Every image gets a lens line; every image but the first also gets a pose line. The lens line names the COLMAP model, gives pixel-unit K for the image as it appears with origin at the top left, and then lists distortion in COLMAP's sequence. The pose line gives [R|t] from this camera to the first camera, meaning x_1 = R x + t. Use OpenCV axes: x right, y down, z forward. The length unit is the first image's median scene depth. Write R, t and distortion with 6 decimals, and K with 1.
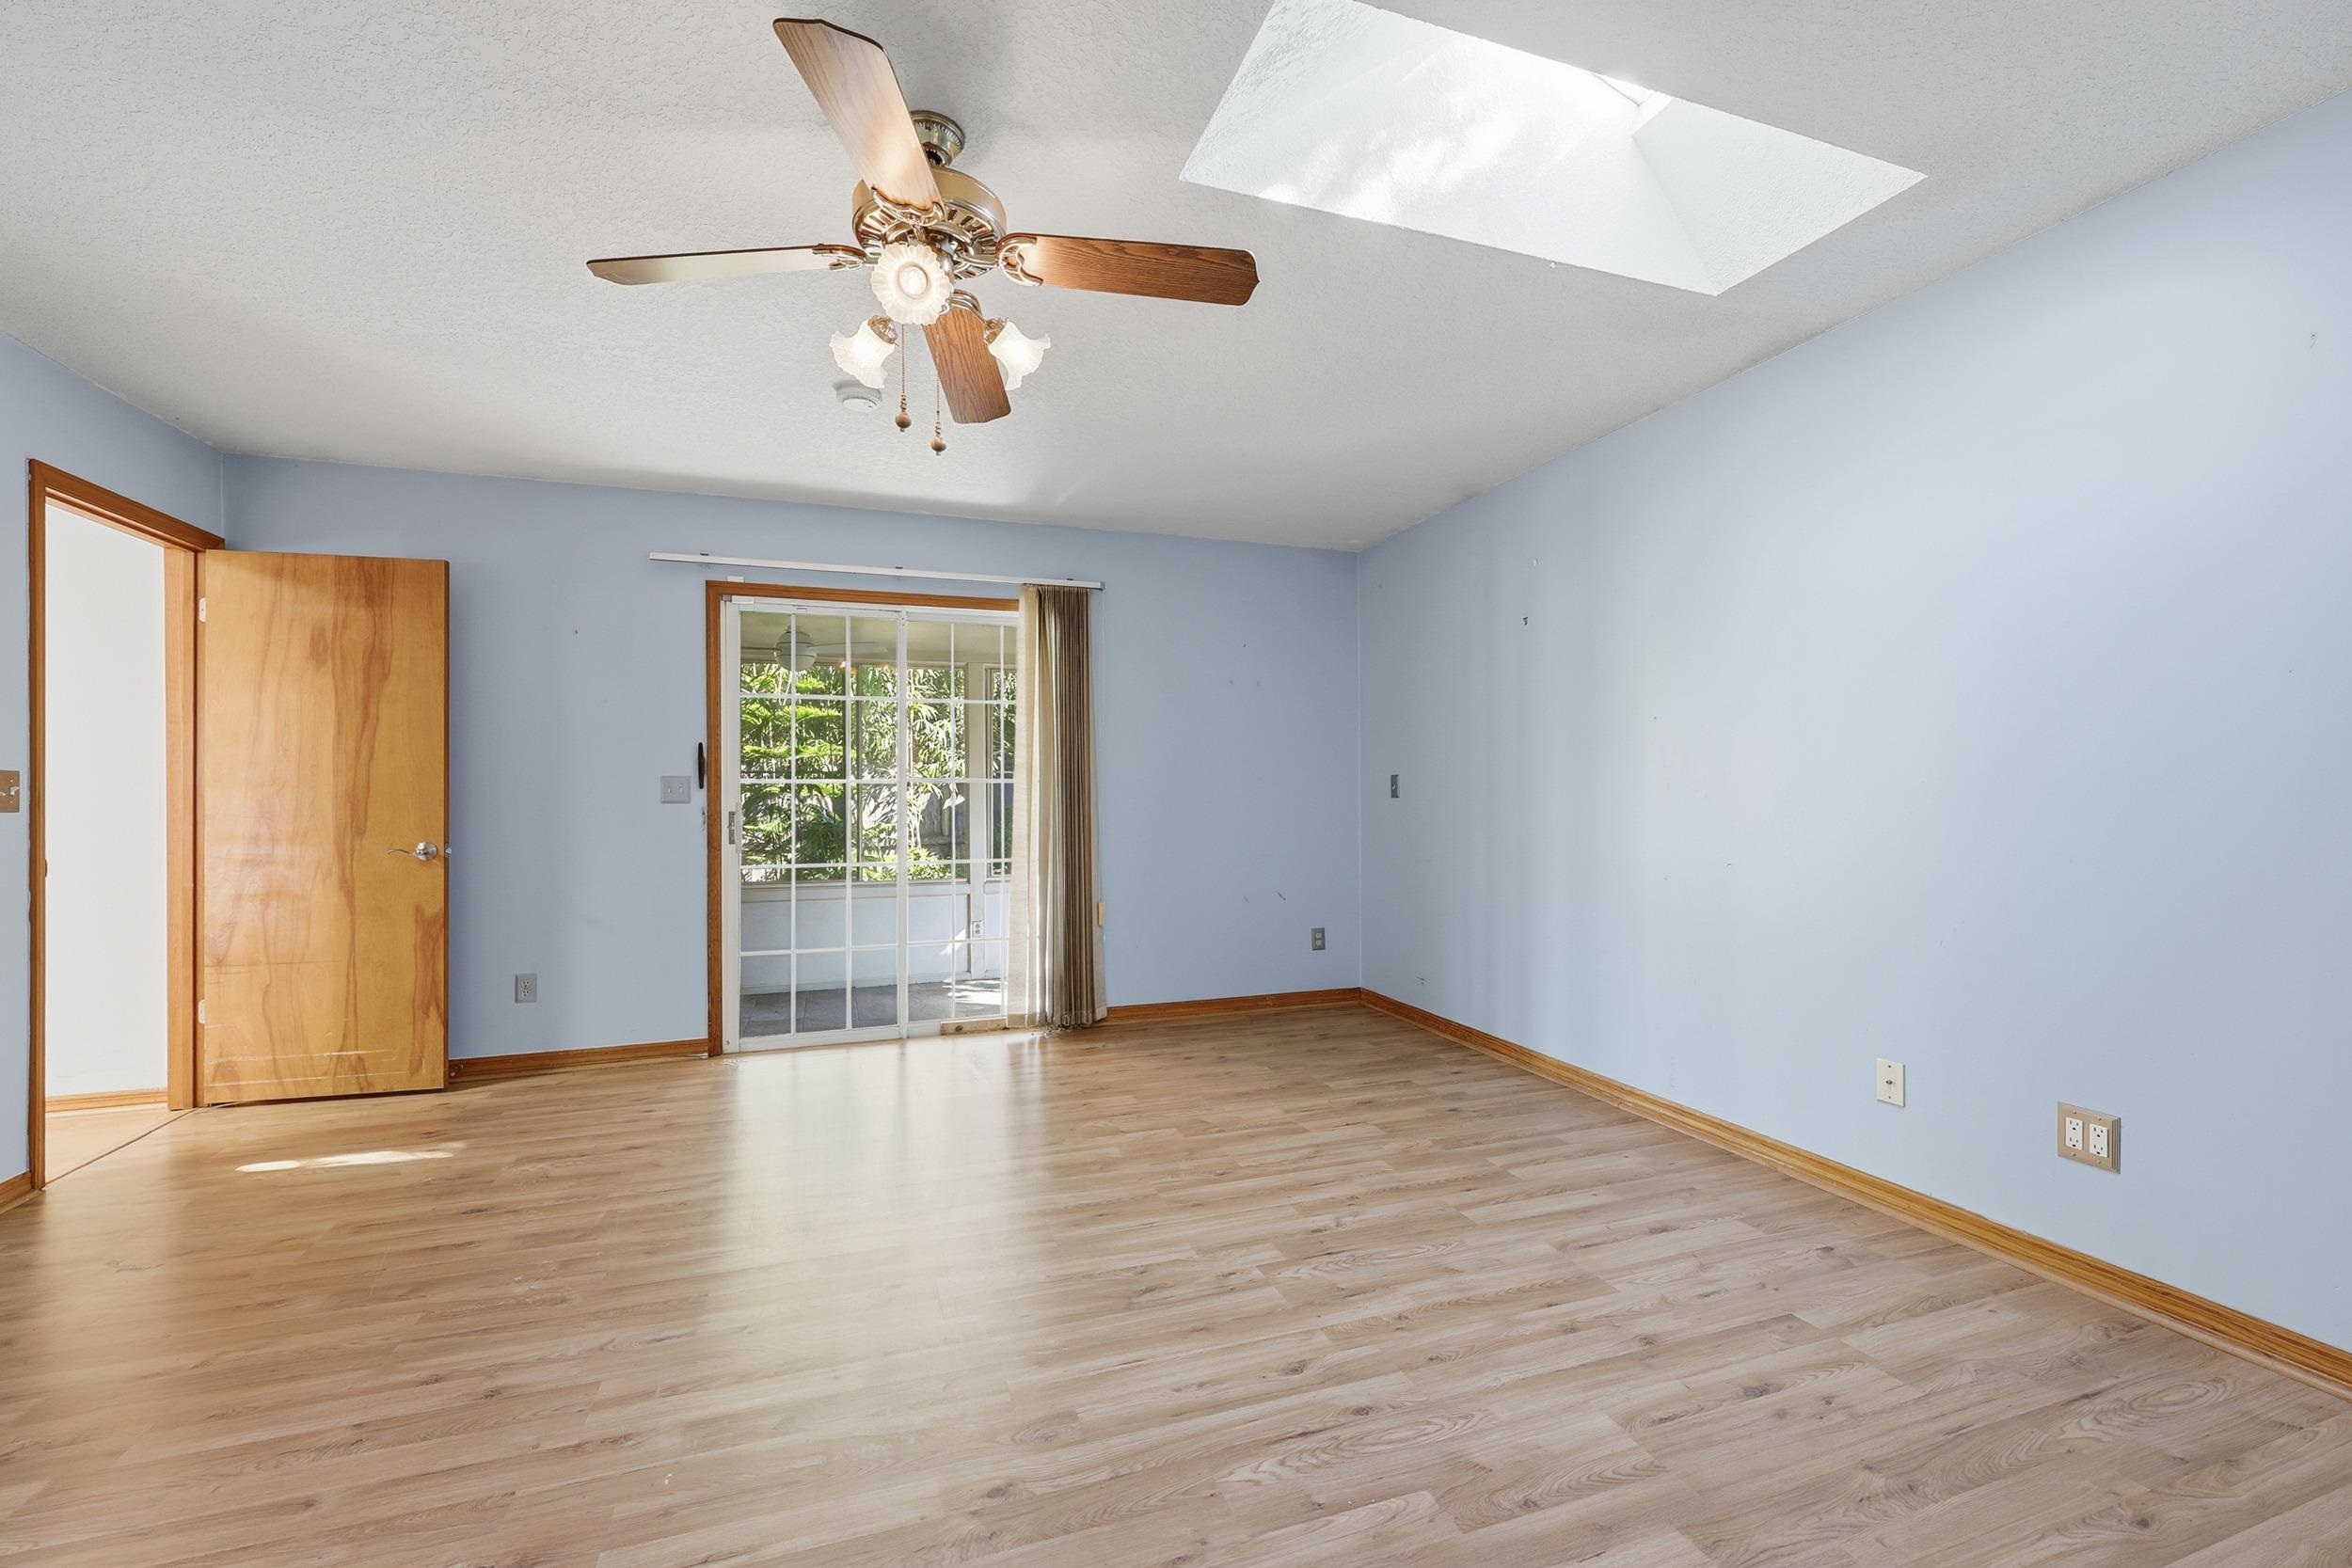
lens RADIAL K [[951.0, 0, 1165.4], [0, 951.0, 798.4], [0, 0, 1]] dist [-0.002565, 0.000068]
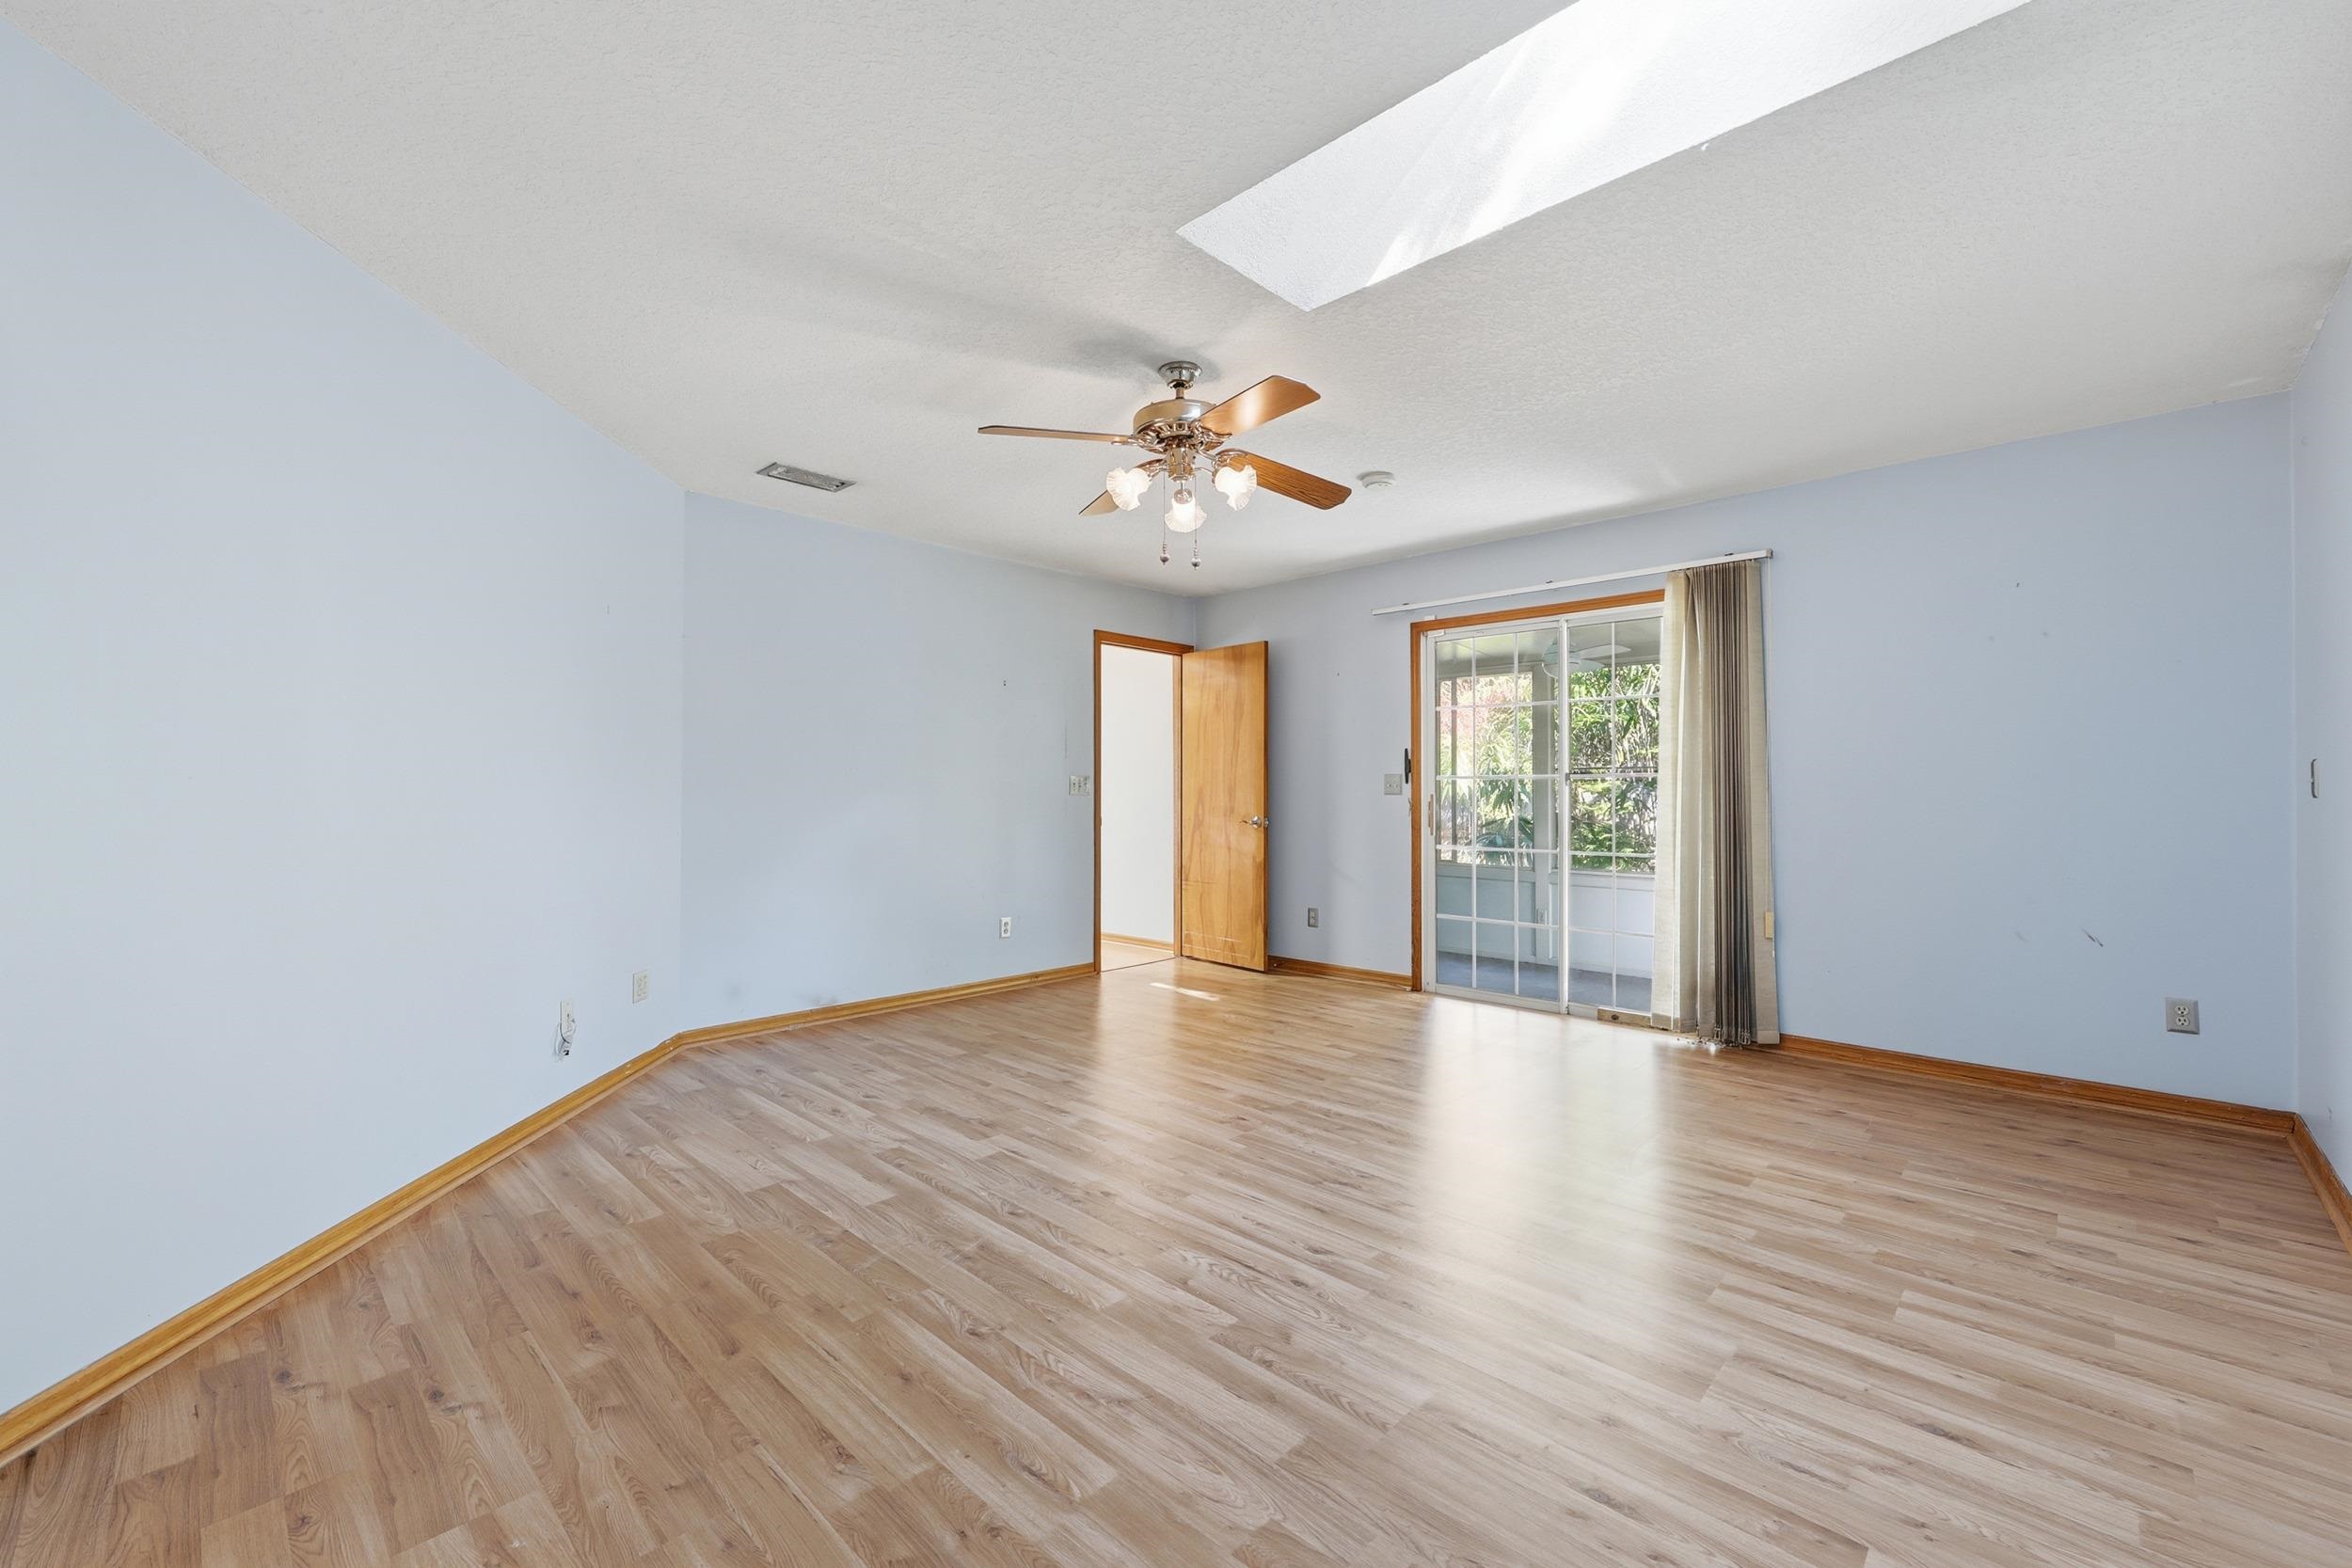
lens RADIAL K [[951.0, 0, 1175.0], [0, 951.0, 798.9], [0, 0, 1]] dist [-0.002565, 0.000068]
pose [[0.455537, 0.013509, -0.890114, 0.689025], [-0.008705, 0.999905, 0.010721, -0.000699], [0.890174, 0.002865, 0.455611, 0.160386]]
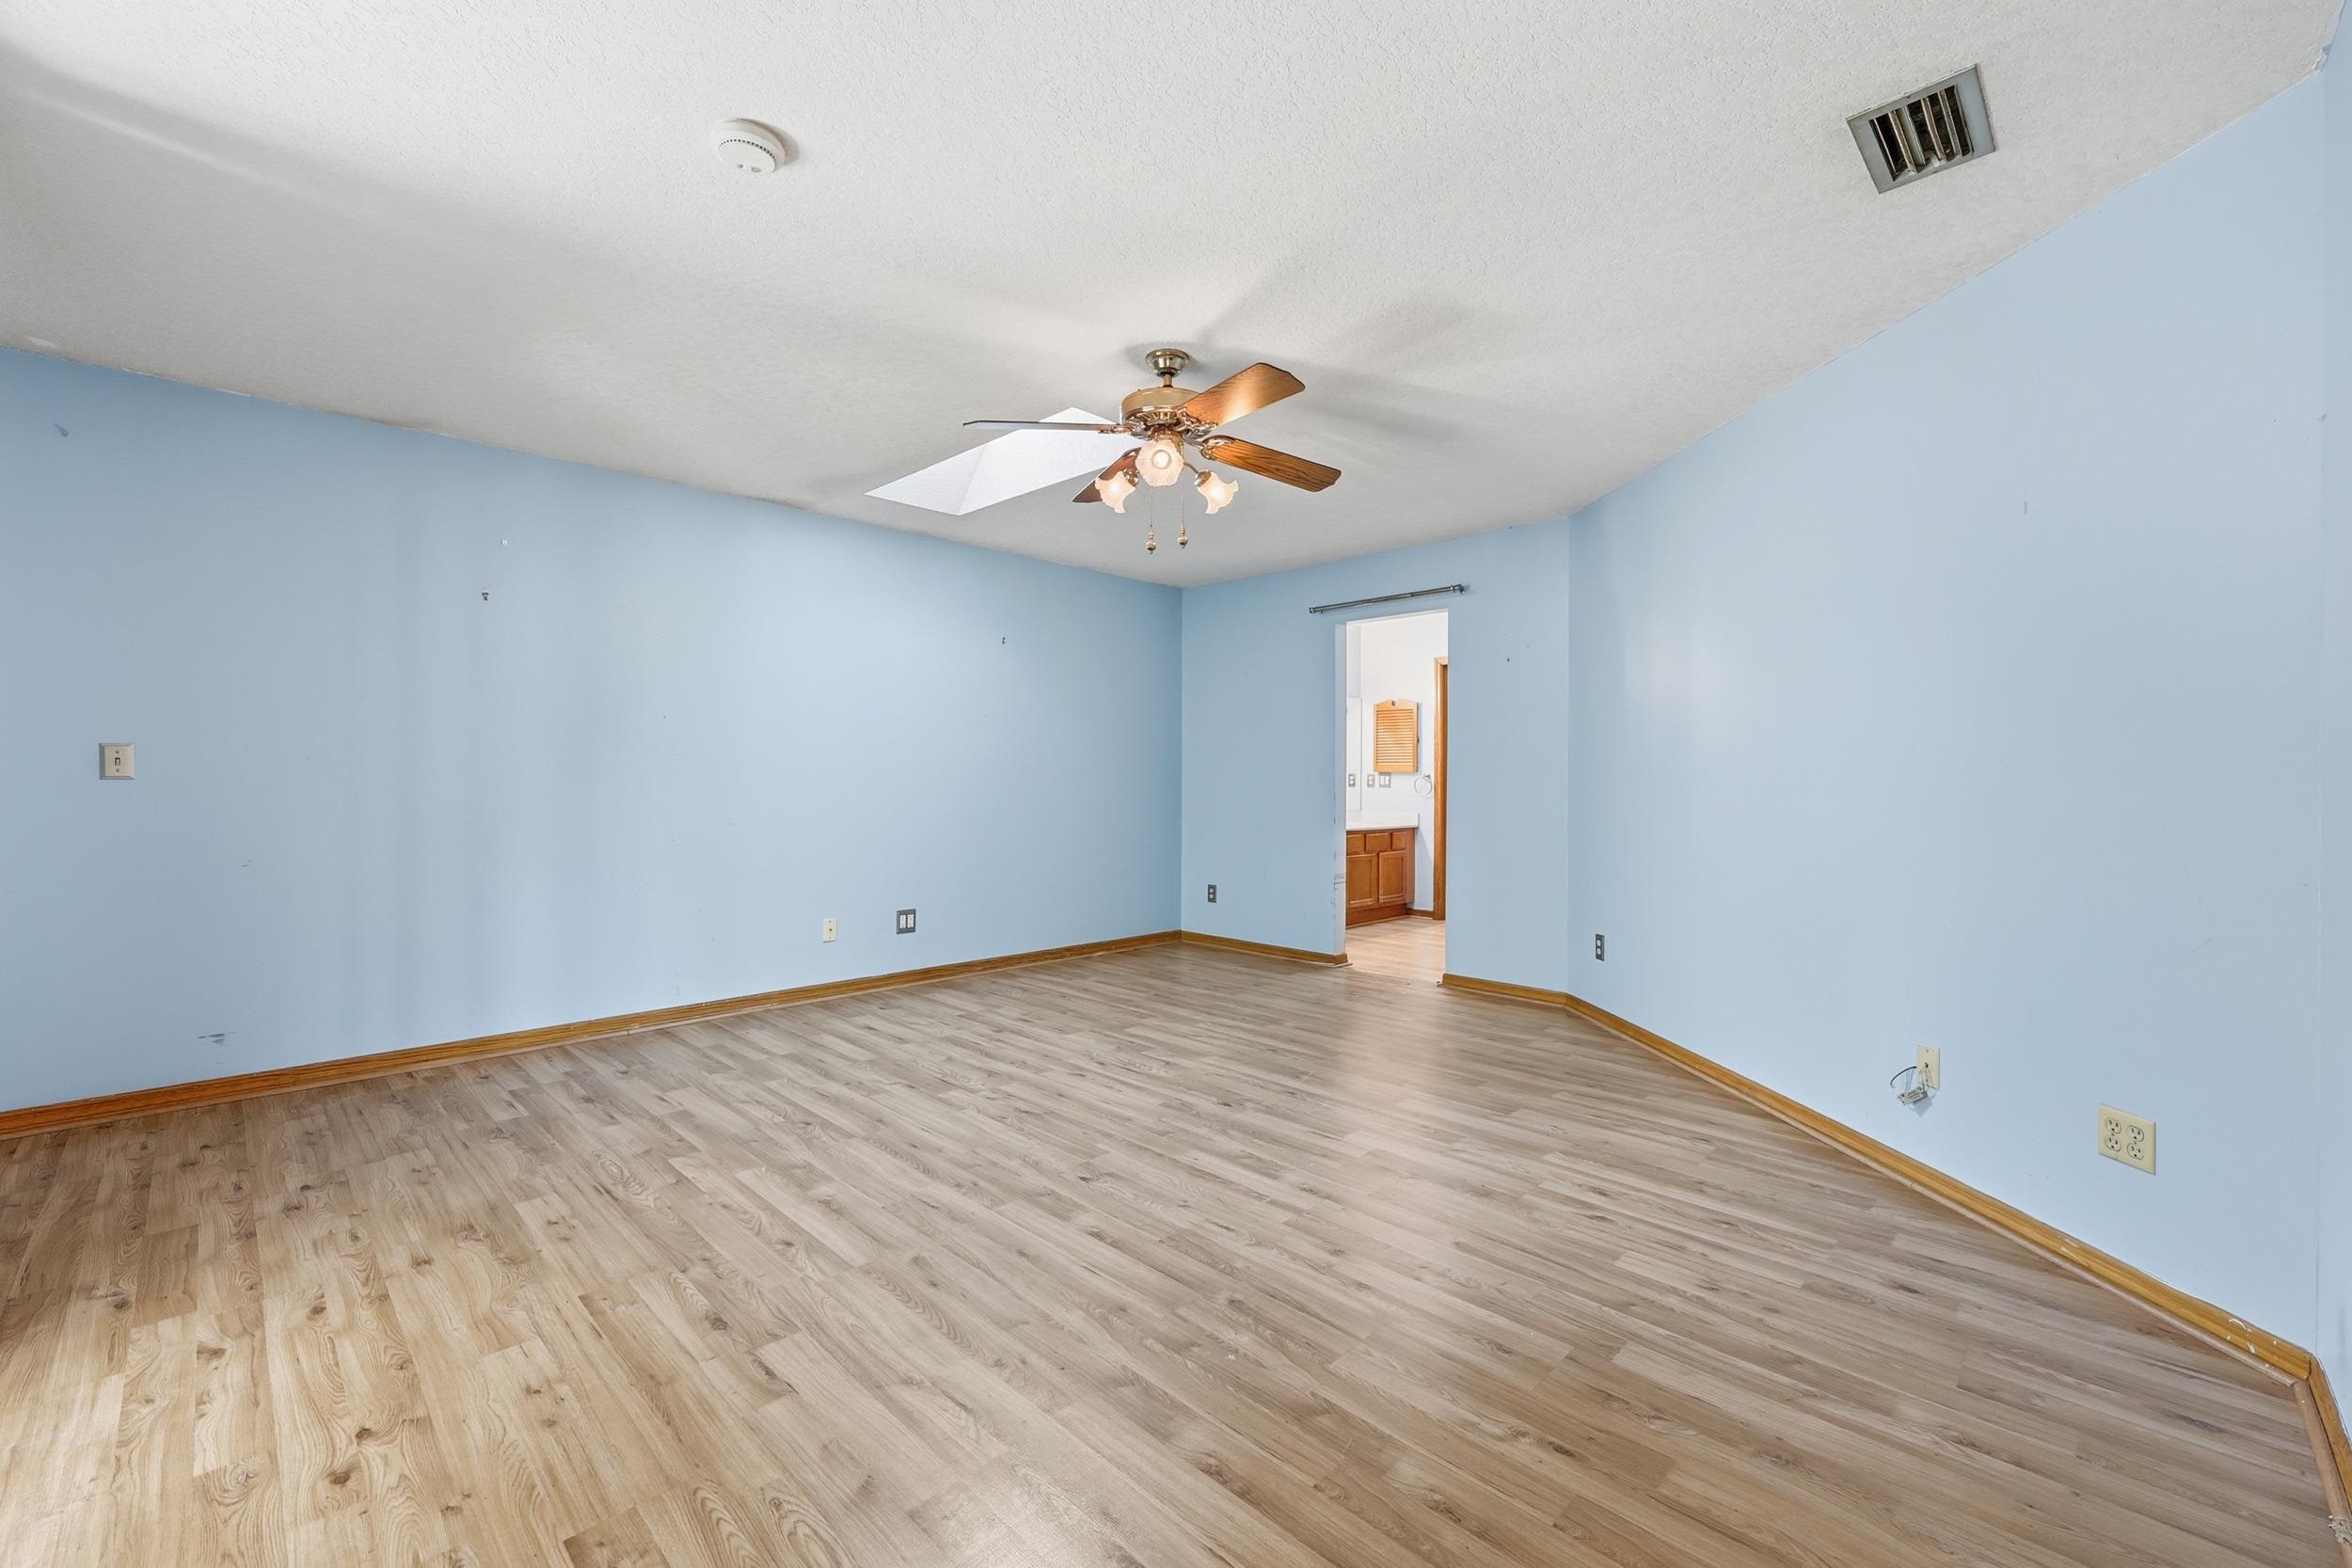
lens RADIAL K [[951.0, 0, 1172.8], [0, 951.0, 781.6], [0, 0, 1]] dist [-0.002565, 0.000068]
pose [[-0.440247, -0.003508, 0.897870, -0.998612], [0.000751, 0.999991, 0.004276, 0.000946], [-0.897876, 0.002557, -0.440240, 1.004330]]
